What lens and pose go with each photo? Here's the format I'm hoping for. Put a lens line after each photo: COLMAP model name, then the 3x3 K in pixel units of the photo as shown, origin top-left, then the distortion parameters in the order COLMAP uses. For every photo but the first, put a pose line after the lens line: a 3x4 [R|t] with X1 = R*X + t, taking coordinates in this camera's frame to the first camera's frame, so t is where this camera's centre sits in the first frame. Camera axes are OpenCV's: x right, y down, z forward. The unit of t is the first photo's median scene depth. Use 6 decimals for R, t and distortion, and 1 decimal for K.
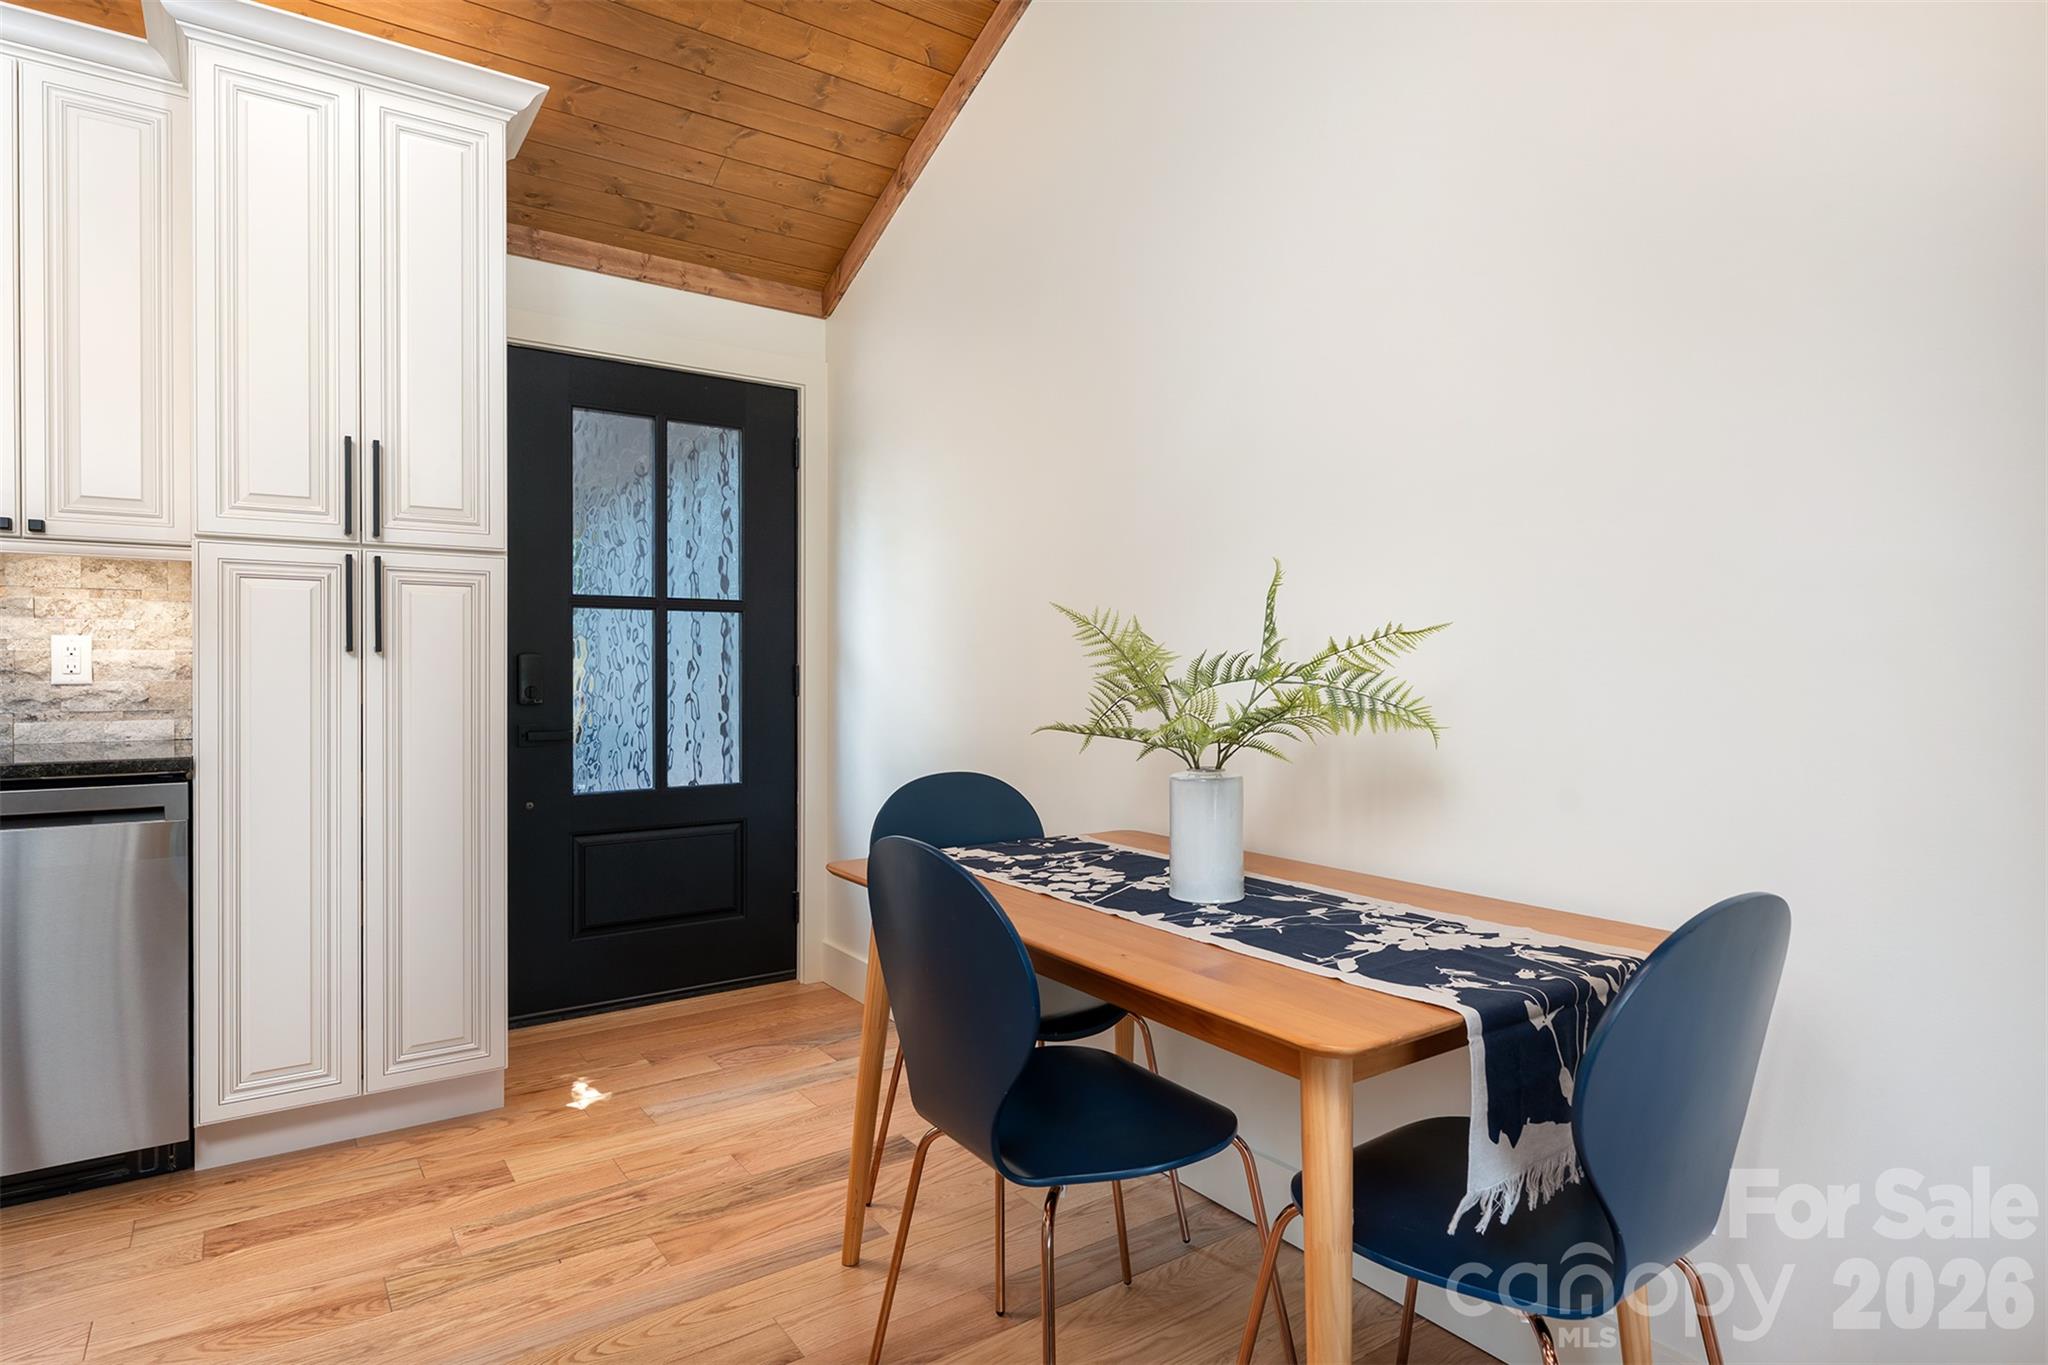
lens RADIAL K [[1059.9, 0, 1021.7], [0, 1059.9, 671.0], [0, 0, 1]] dist [-0.001372, -0.001606]
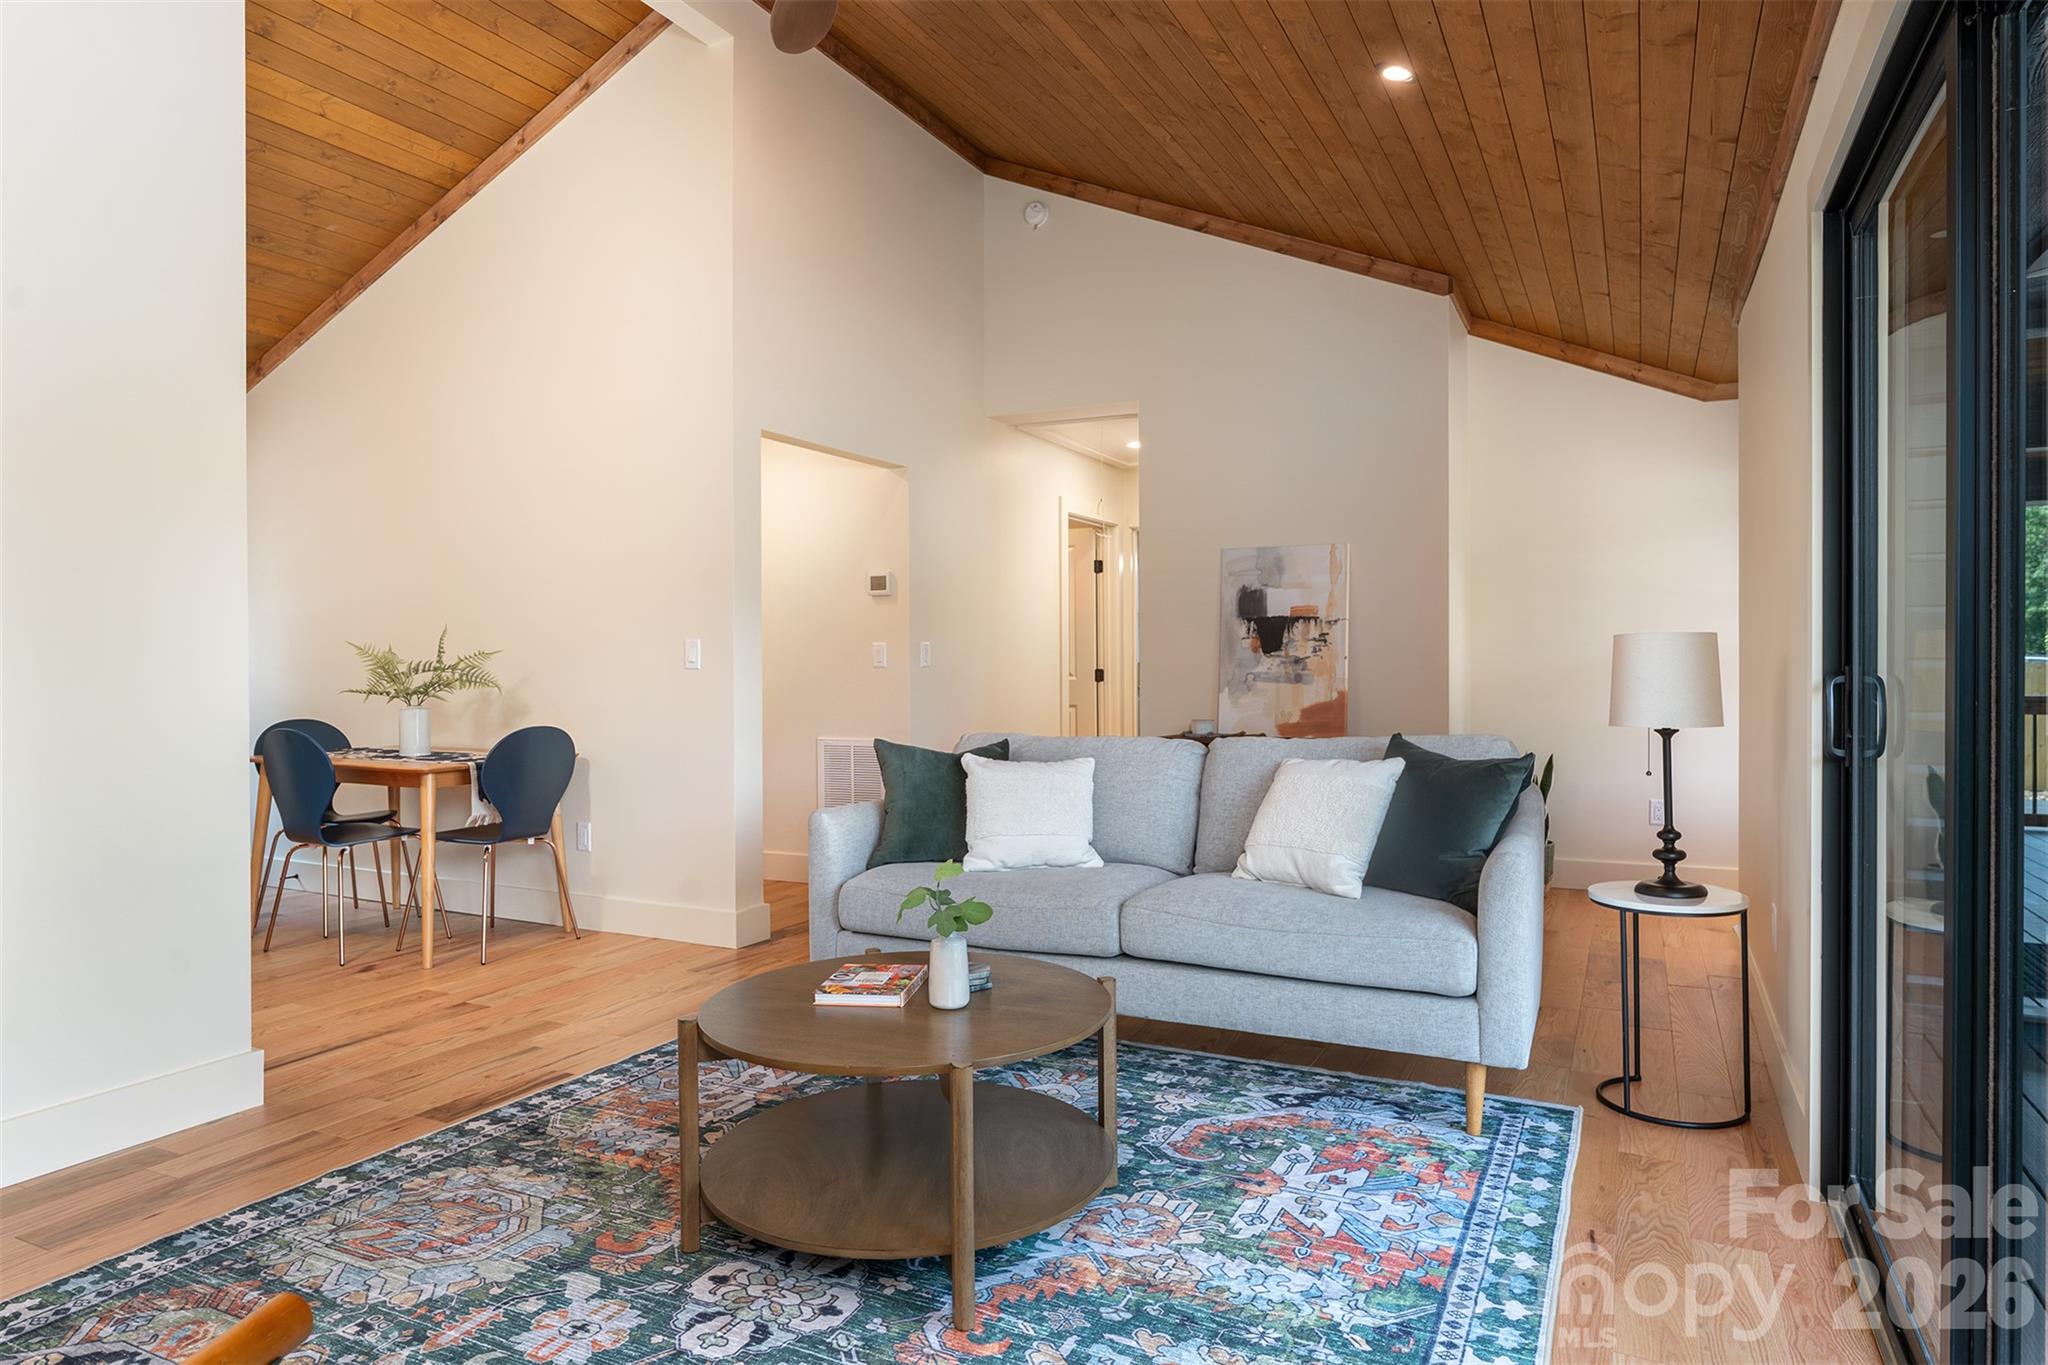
lens RADIAL K [[1214.7, 0, 1031.2], [0, 1214.7, 665.6], [0, 0, 1]] dist [0.003684, -0.002590]
pose [[0.884575, -0.008304, 0.466324, 0.118804], [0.009148, 0.999958, 0.000455, 0.006962], [-0.466309, 0.003863, 0.884614, -2.284613]]
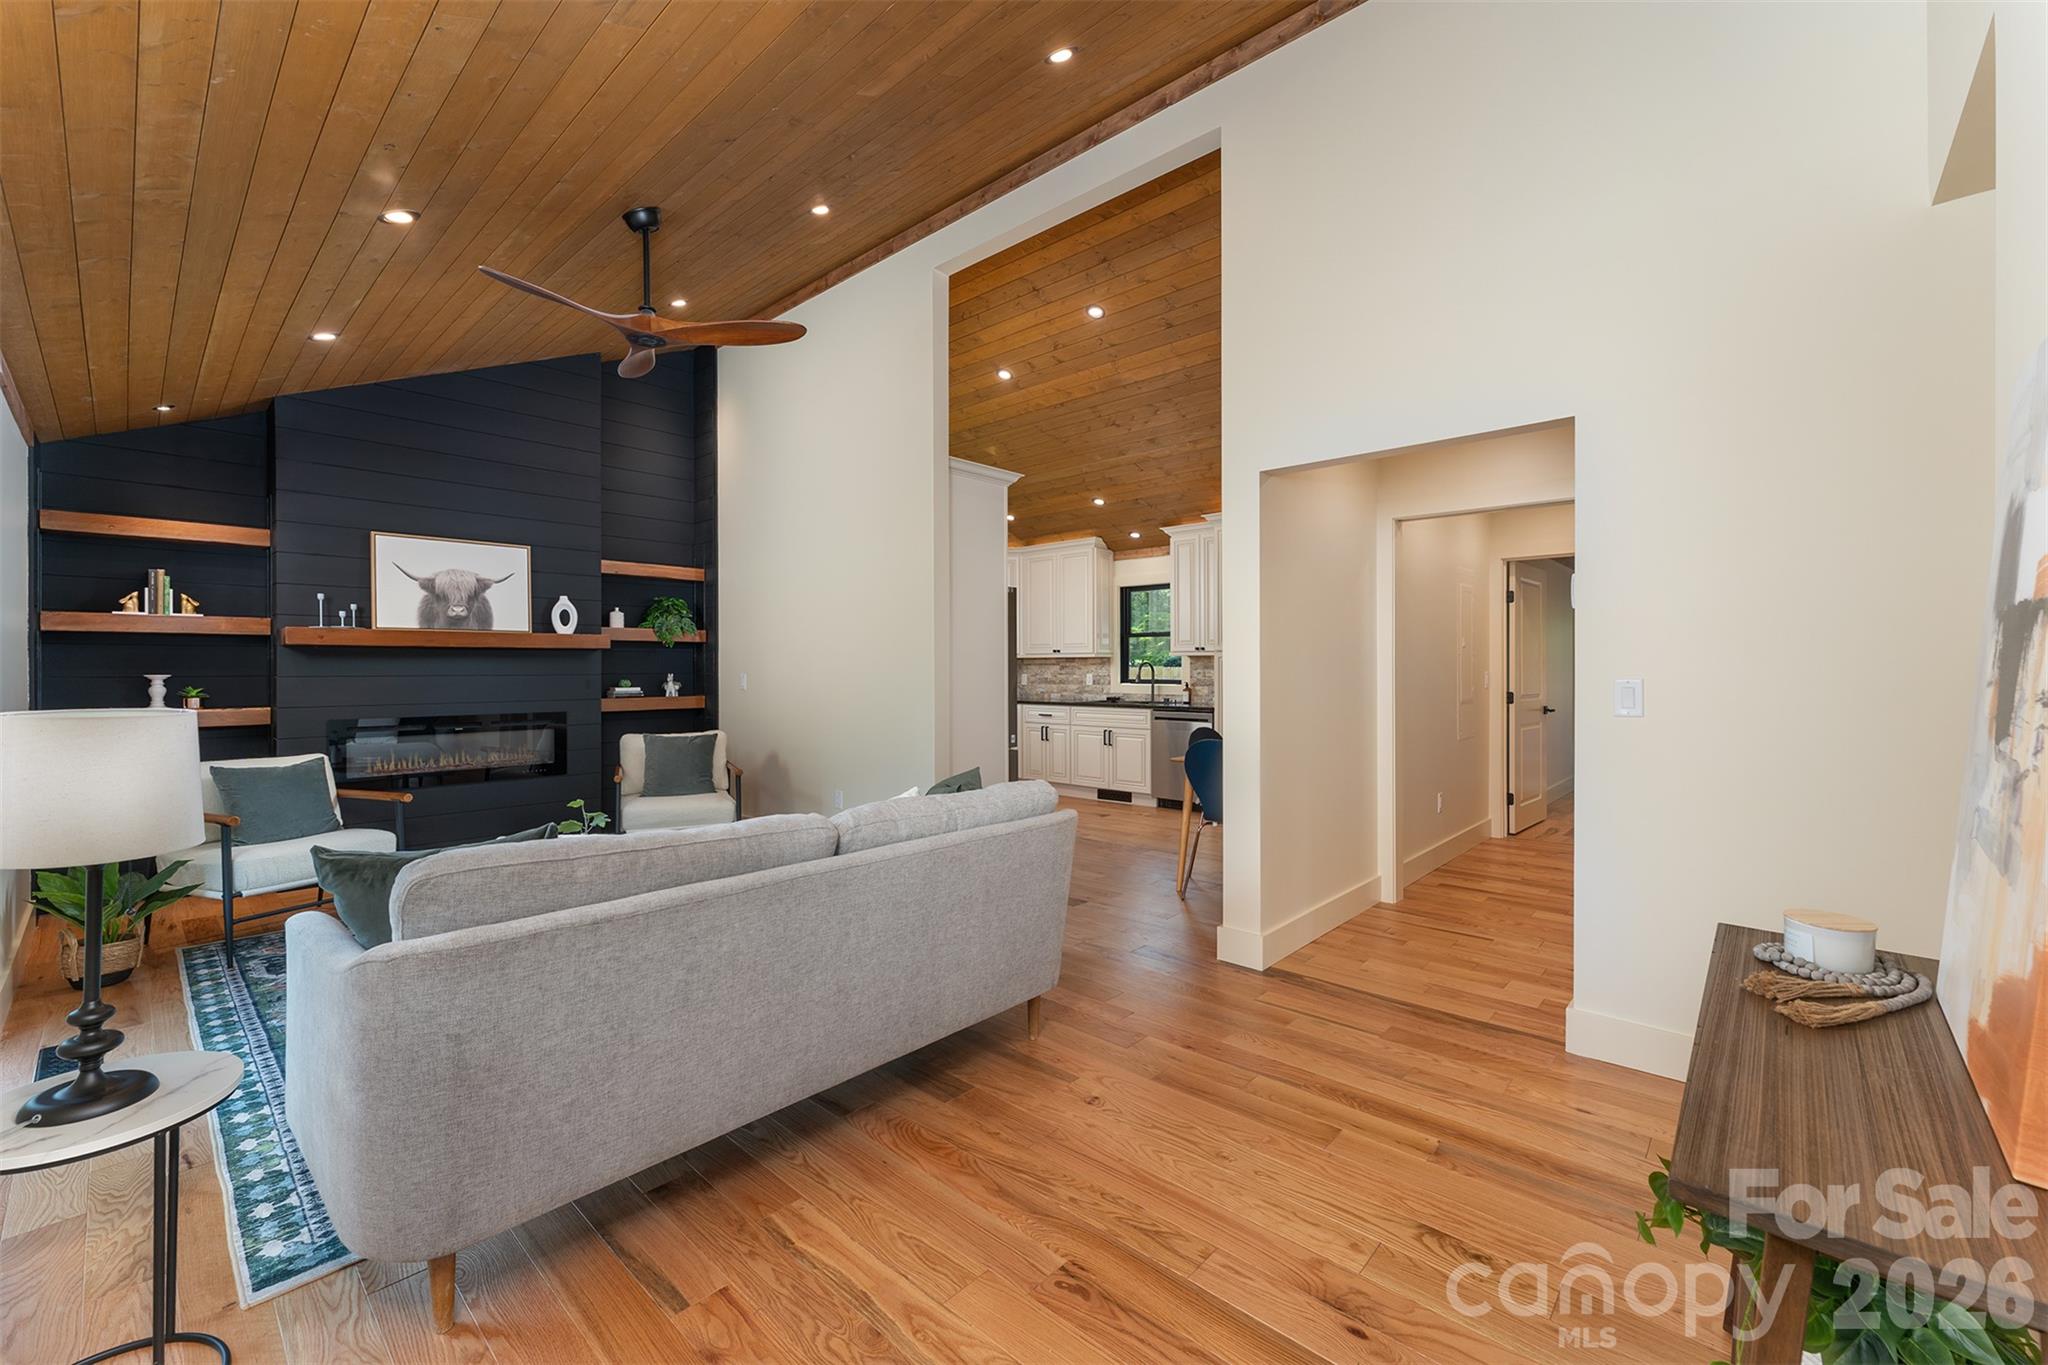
lens RADIAL K [[831.8, 0, 1007.8], [0, 831.8, 671.0], [0, 0, 1]] dist [0.002565, 0.001161]
pose [[0.192517, -0.000897, -0.981293, 2.684460], [-0.001057, 0.999999, -0.001121, -0.065378], [0.981293, 0.001253, 0.192516, -0.468295]]
